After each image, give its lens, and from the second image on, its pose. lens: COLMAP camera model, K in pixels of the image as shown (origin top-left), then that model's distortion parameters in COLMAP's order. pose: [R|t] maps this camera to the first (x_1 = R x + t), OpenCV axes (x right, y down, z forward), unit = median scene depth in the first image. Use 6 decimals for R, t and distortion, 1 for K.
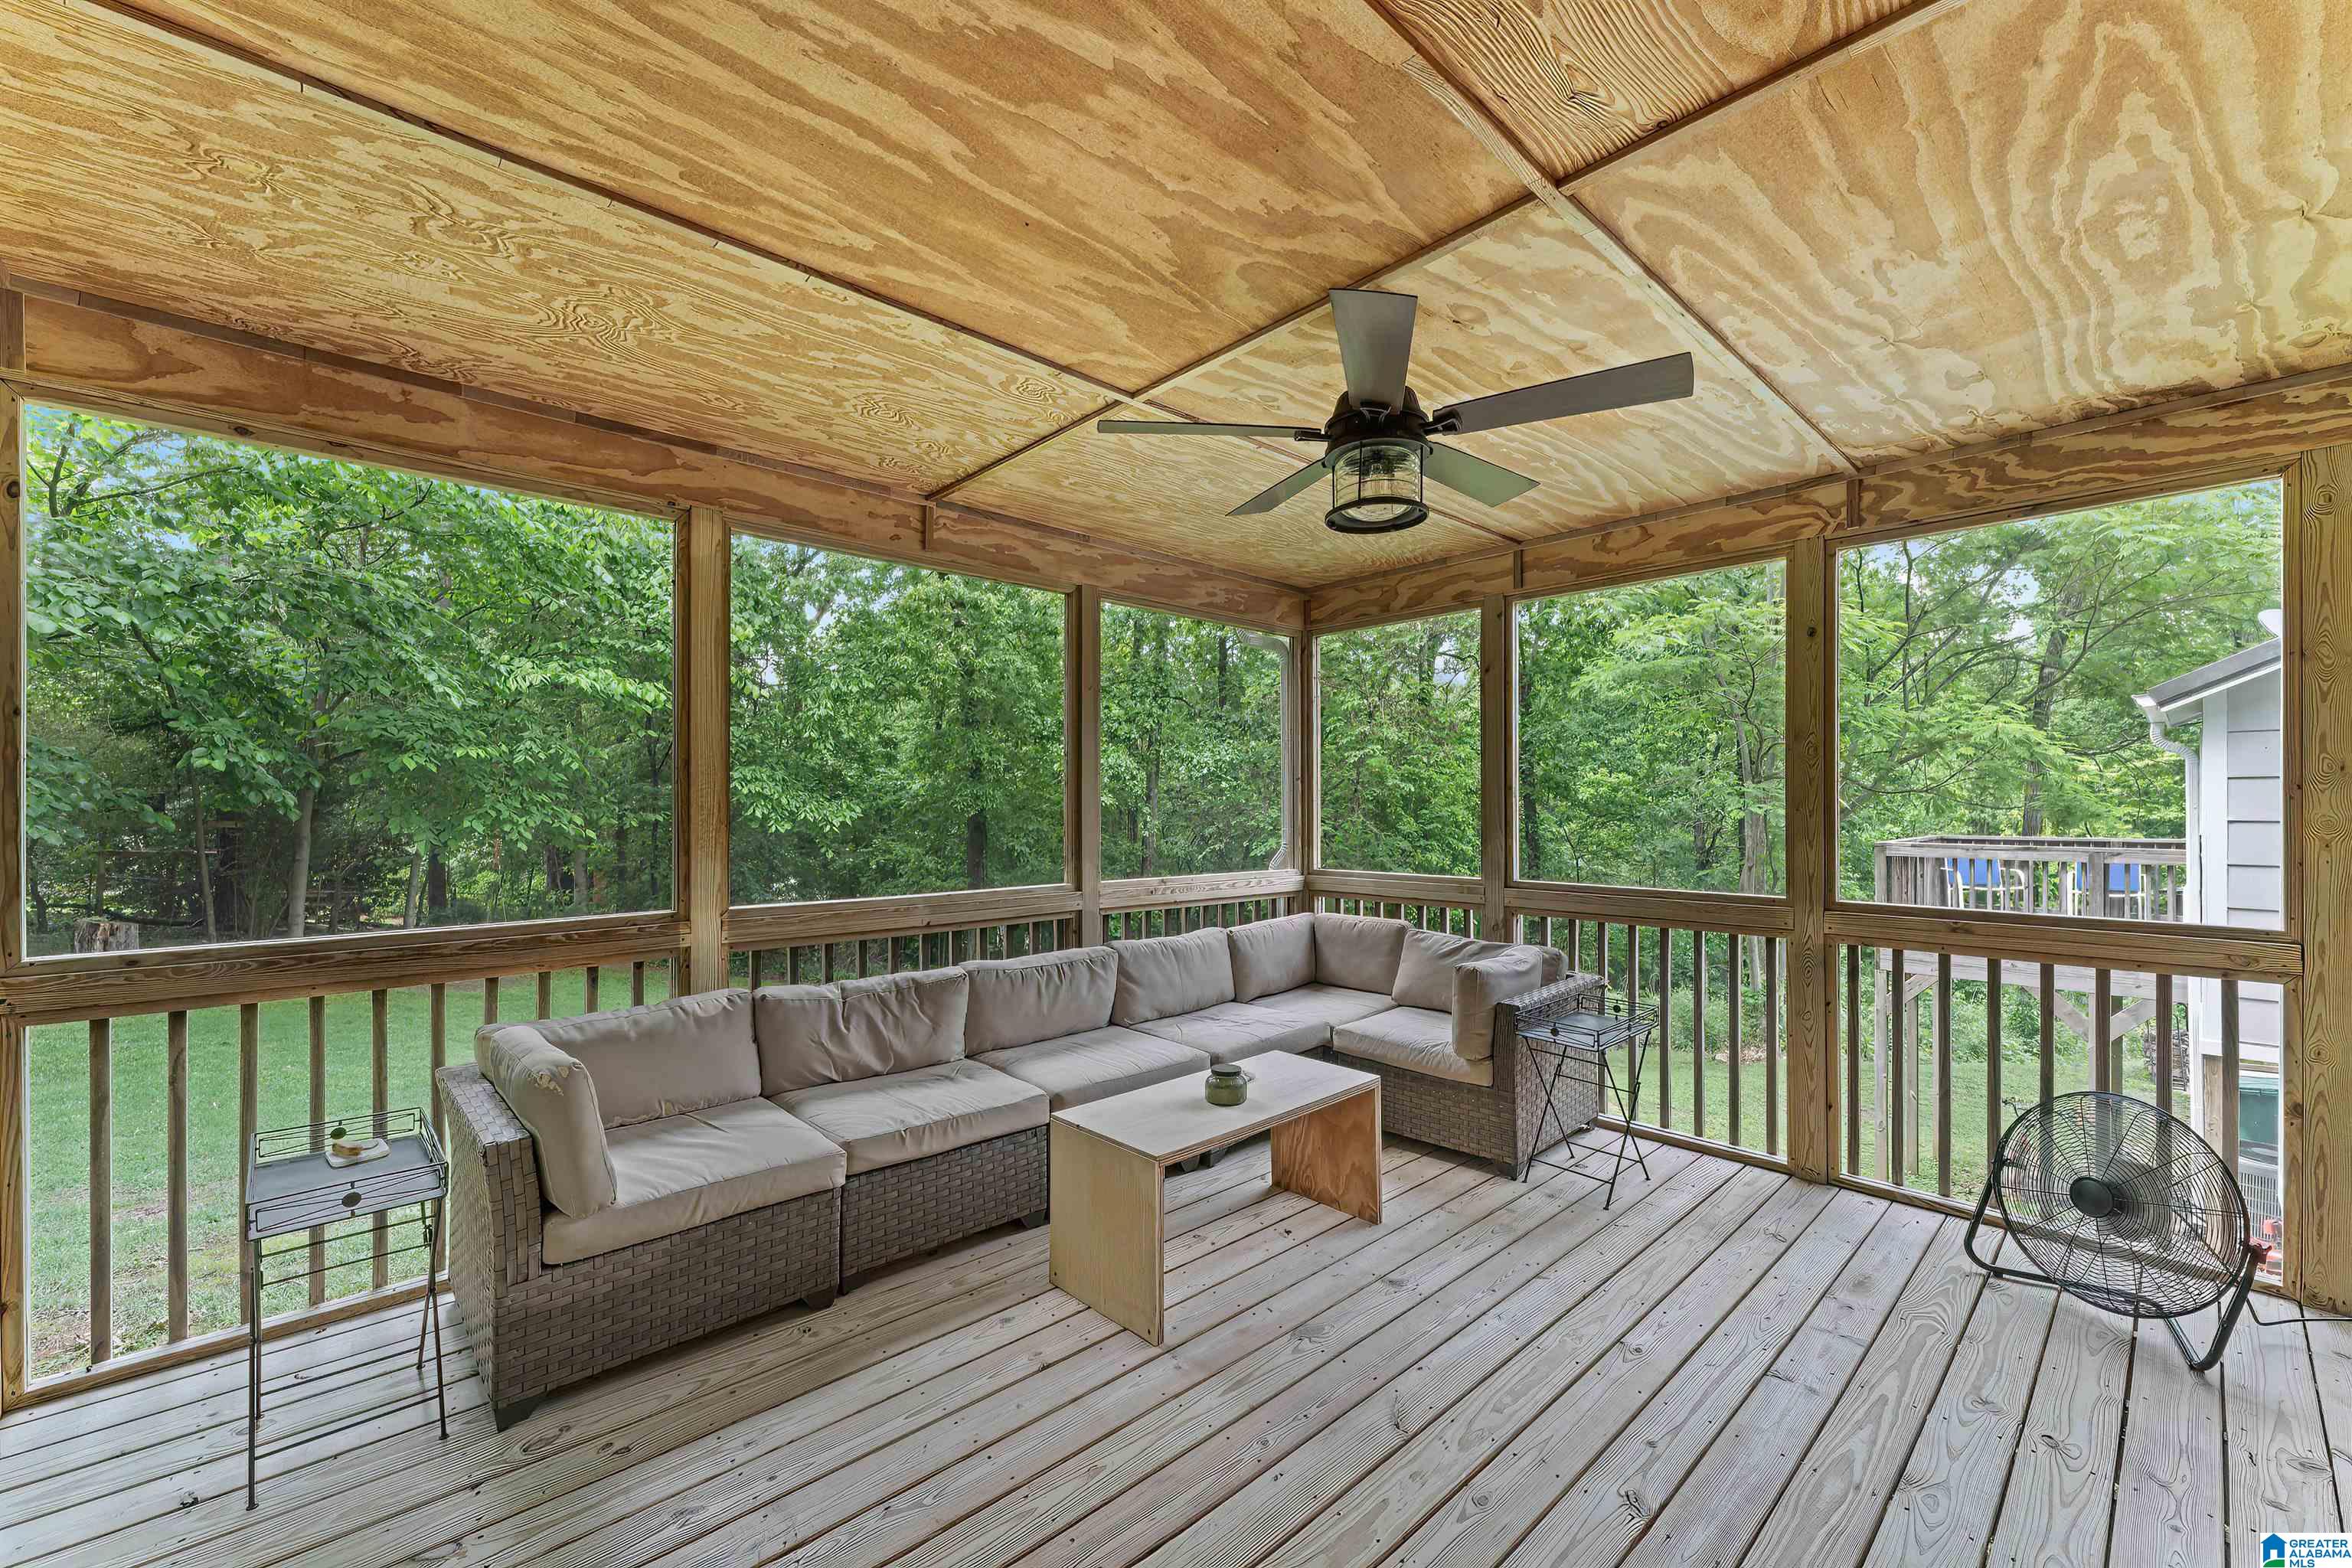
lens RADIAL K [[938.3, 0, 1180.1], [0, 938.3, 796.1], [0, 0, 1]] dist [0.000197, 0.000677]
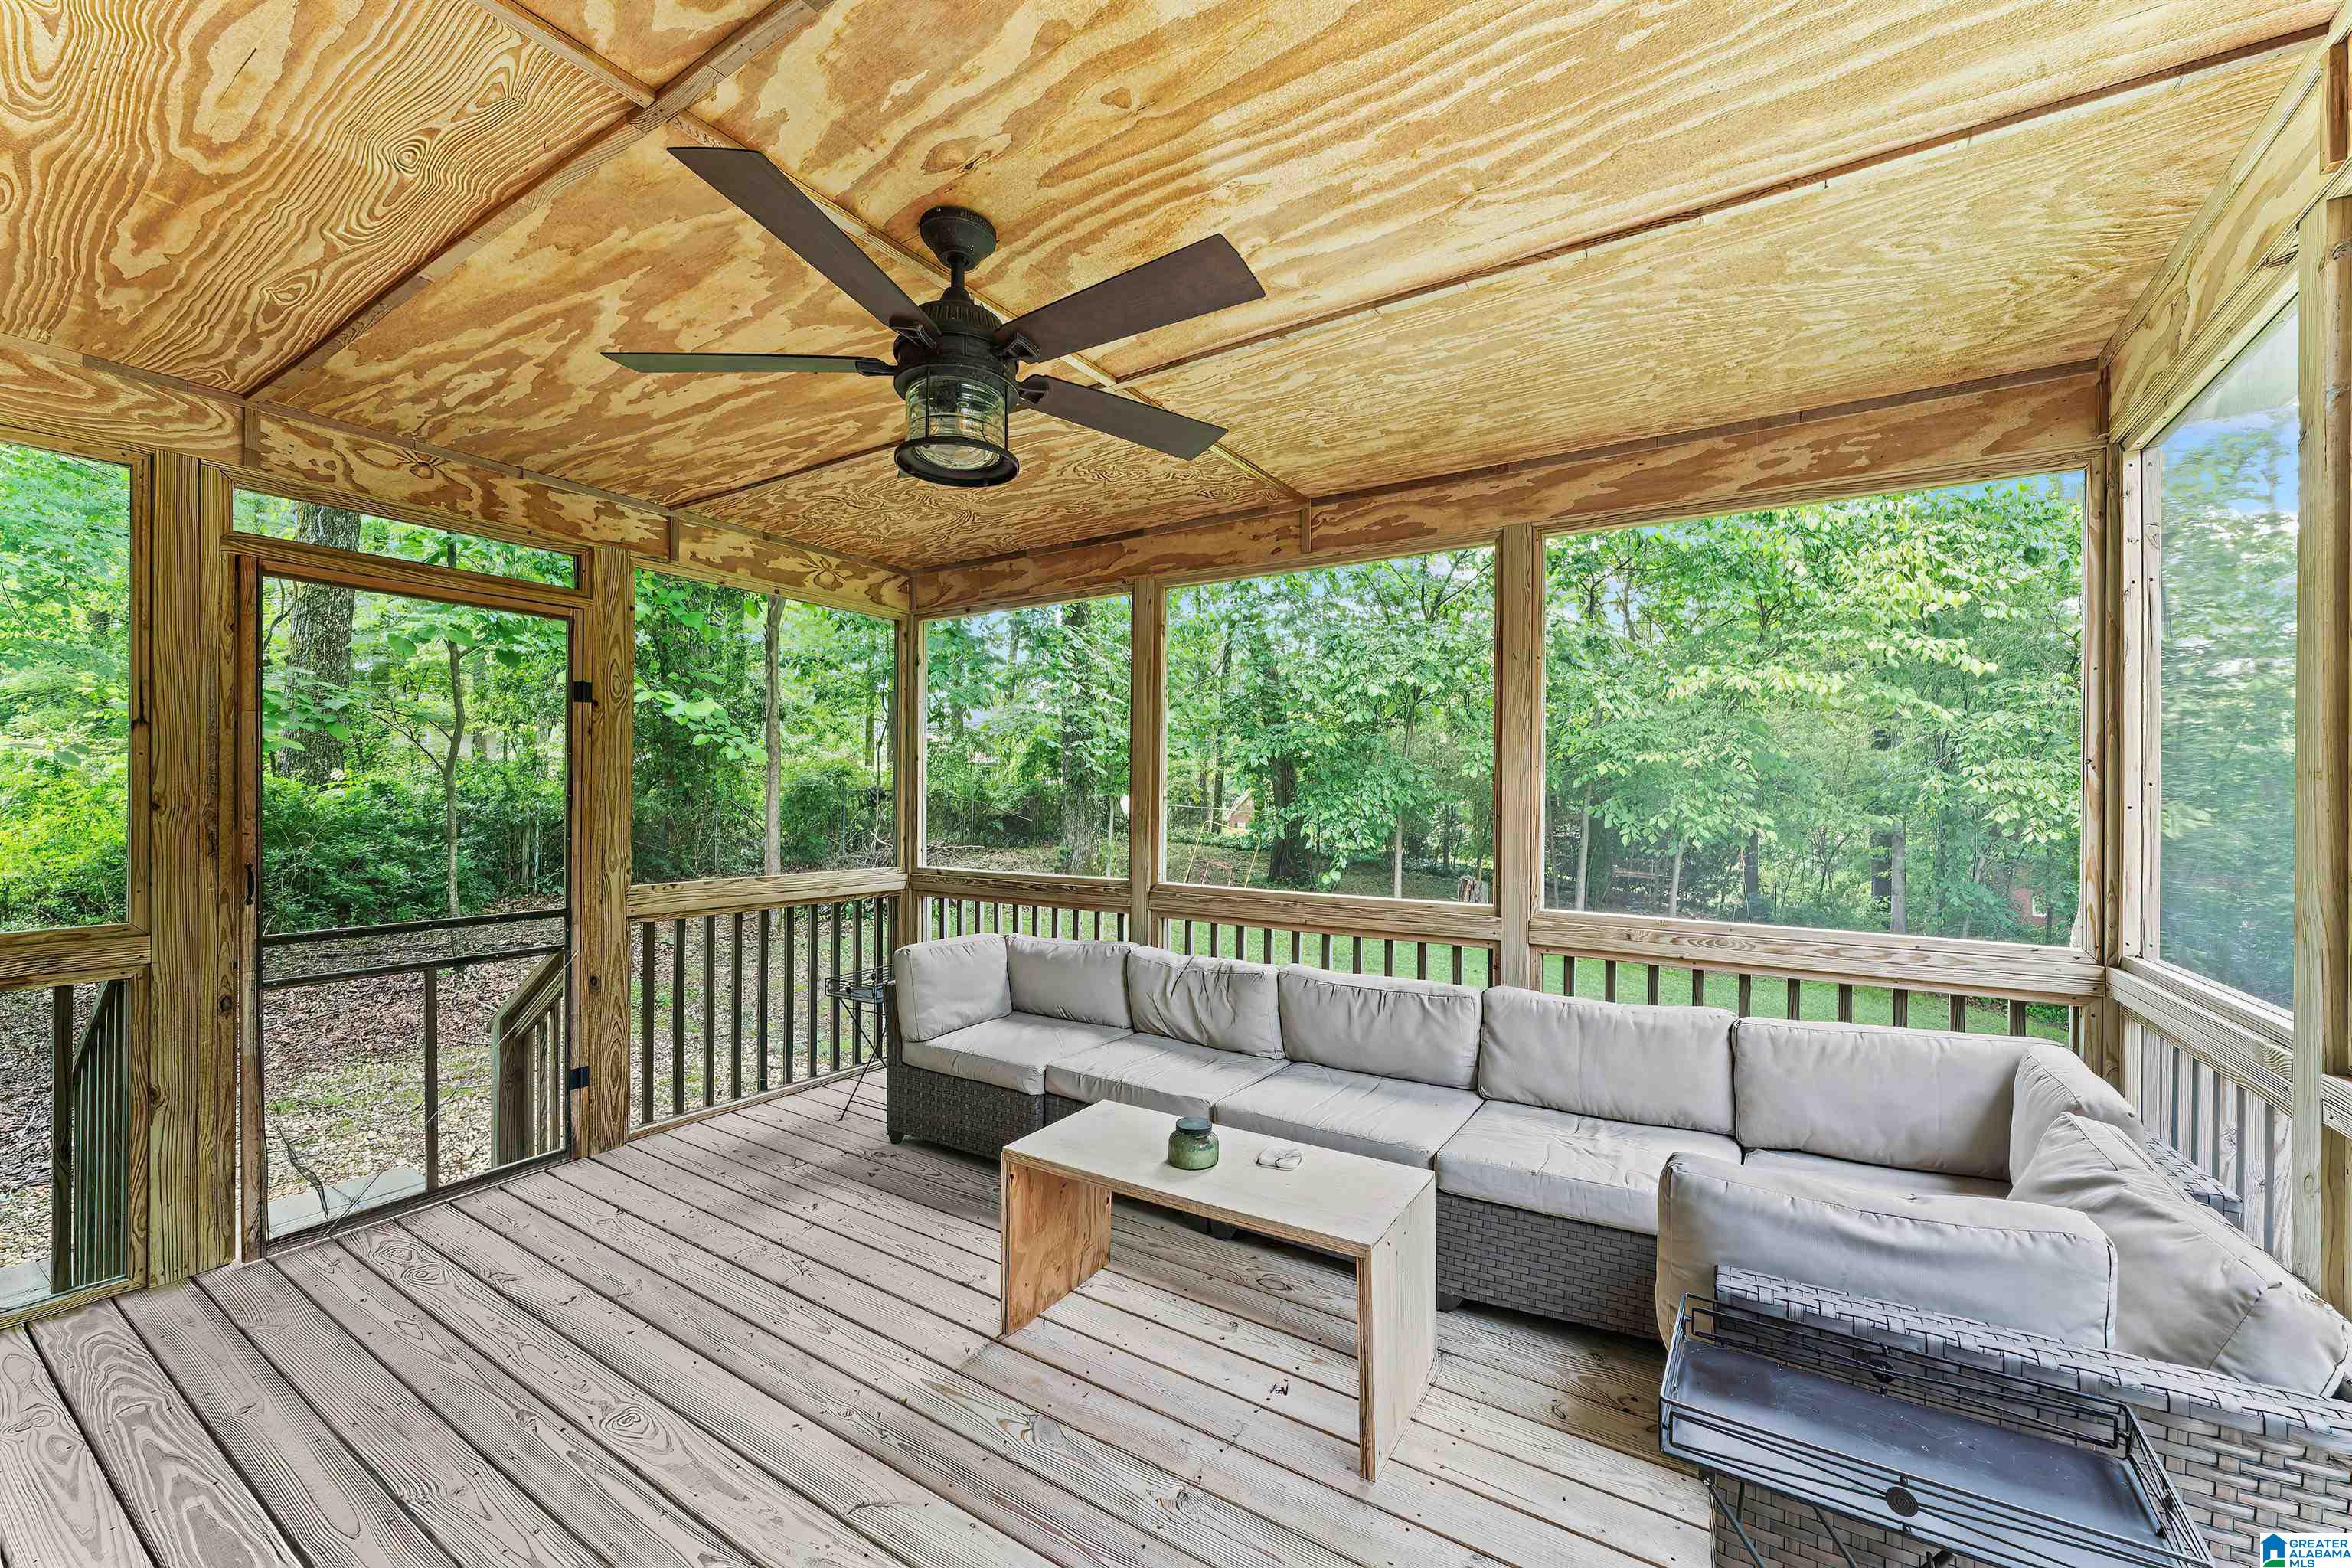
lens RADIAL K [[938.3, 0, 1179.8], [0, 938.3, 793.9], [0, 0, 1]] dist [0.000197, 0.000677]
pose [[0.252542, -0.002587, -0.967583, 0.907834], [-0.000328, 0.999996, -0.002759, 0.001389], [0.967586, 0.001014, 0.252540, 0.828756]]
